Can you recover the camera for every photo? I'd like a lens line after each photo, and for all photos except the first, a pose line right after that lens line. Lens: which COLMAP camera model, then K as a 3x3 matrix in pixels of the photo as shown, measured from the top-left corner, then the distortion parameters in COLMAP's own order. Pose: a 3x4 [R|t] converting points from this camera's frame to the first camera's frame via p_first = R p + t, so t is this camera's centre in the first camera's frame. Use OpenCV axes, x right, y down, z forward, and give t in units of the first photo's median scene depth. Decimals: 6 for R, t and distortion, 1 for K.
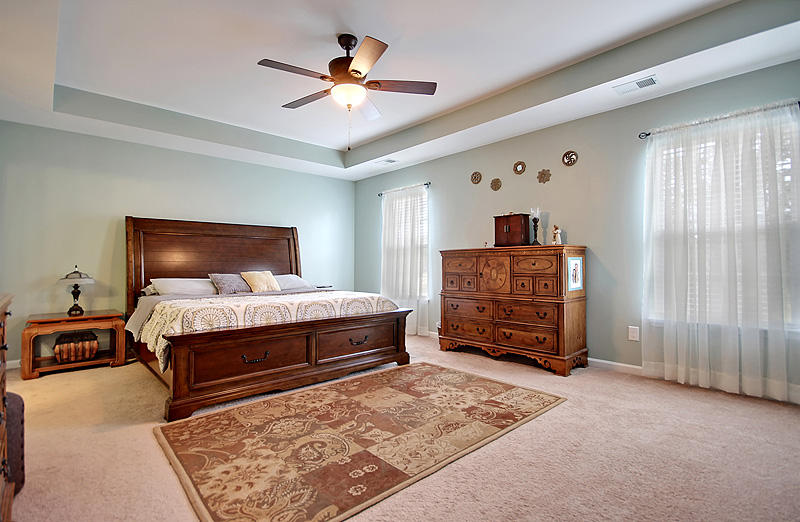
lens RADIAL K [[390.6, 0, 400.0], [0, 390.6, 261.0], [0, 0, 1]] dist [0.001899, 0.000335]
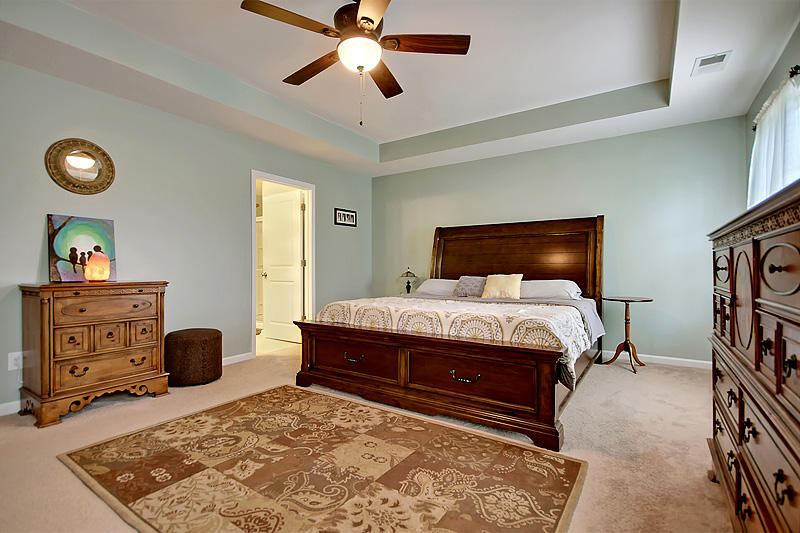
lens RADIAL K [[378.3, 0, 395.6], [0, 378.3, 269.0], [0, 0, 1]] dist [0.000785, -0.000366]
pose [[0.230157, 0.005912, -0.973135, 0.658998], [0.009232, 0.999923, 0.008258, 0.007111], [0.973110, -0.010884, 0.230085, 0.918290]]
